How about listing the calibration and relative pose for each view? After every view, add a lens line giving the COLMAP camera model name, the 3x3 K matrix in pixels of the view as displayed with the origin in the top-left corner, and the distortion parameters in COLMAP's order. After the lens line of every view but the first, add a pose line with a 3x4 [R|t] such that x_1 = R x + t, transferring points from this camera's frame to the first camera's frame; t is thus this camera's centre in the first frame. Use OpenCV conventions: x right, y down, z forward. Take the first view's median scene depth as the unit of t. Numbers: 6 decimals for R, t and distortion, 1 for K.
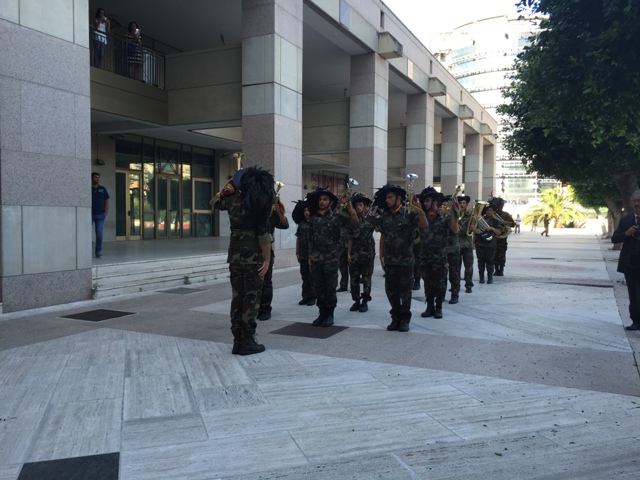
lens RADIAL K [[547.6, 0, 316.5], [0, 547.6, 235.8], [0, 0, 1]] dist [0.072792, -0.056748]
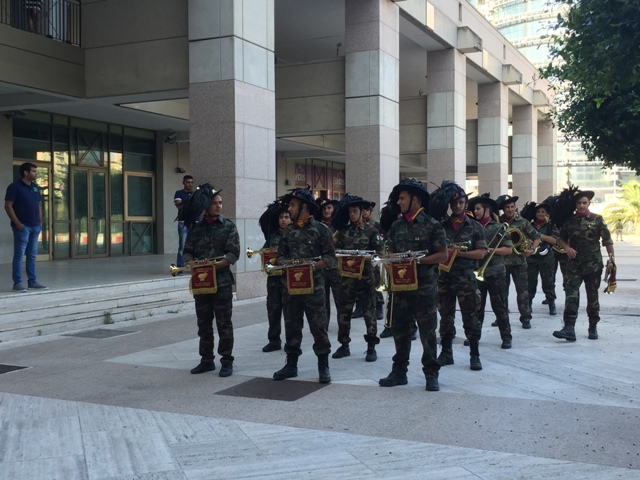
lens RADIAL K [[774.1, 0, 314.3], [0, 774.1, 235.1], [0, 0, 1]] dist [0.059953, 0.000000]
pose [[0.999905, -0.012118, 0.006643, 0.021525], [0.012247, 0.999732, -0.019633, -0.001999], [-0.006404, 0.019713, 0.999785, 0.005573]]
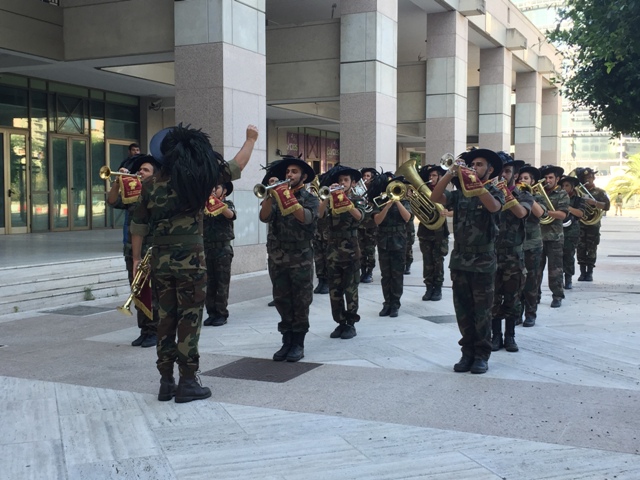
lens RADIAL K [[809.9, 0, 315.3], [0, 809.9, 234.7], [0, 0, 1]] dist [0.057768, 0.000000]
pose [[0.999831, -0.007809, 0.016640, 0.022217], [0.007585, 0.999880, 0.013513, -0.002134], [-0.016743, -0.013384, 0.999770, 0.013053]]
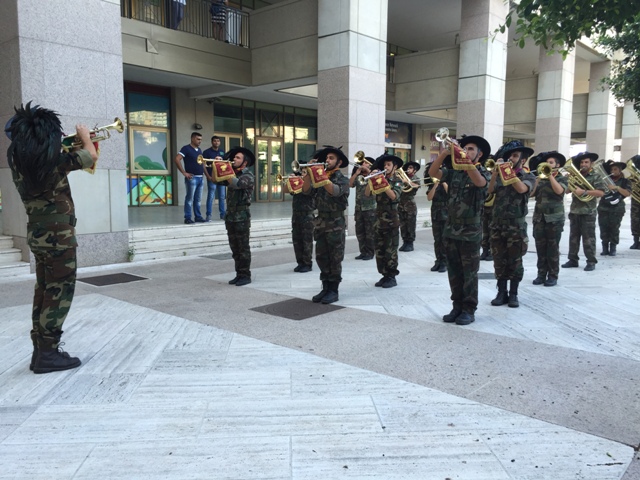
lens RADIAL K [[547.6, 0, 315.4], [0, 547.6, 236.3], [0, 0, 1]] dist [0.072792, -0.056748]
pose [[0.964154, 0.023256, -0.264322, 0.148636], [-0.005567, 0.997705, 0.067475, -0.001218], [0.265285, -0.063585, 0.962071, 0.105878]]
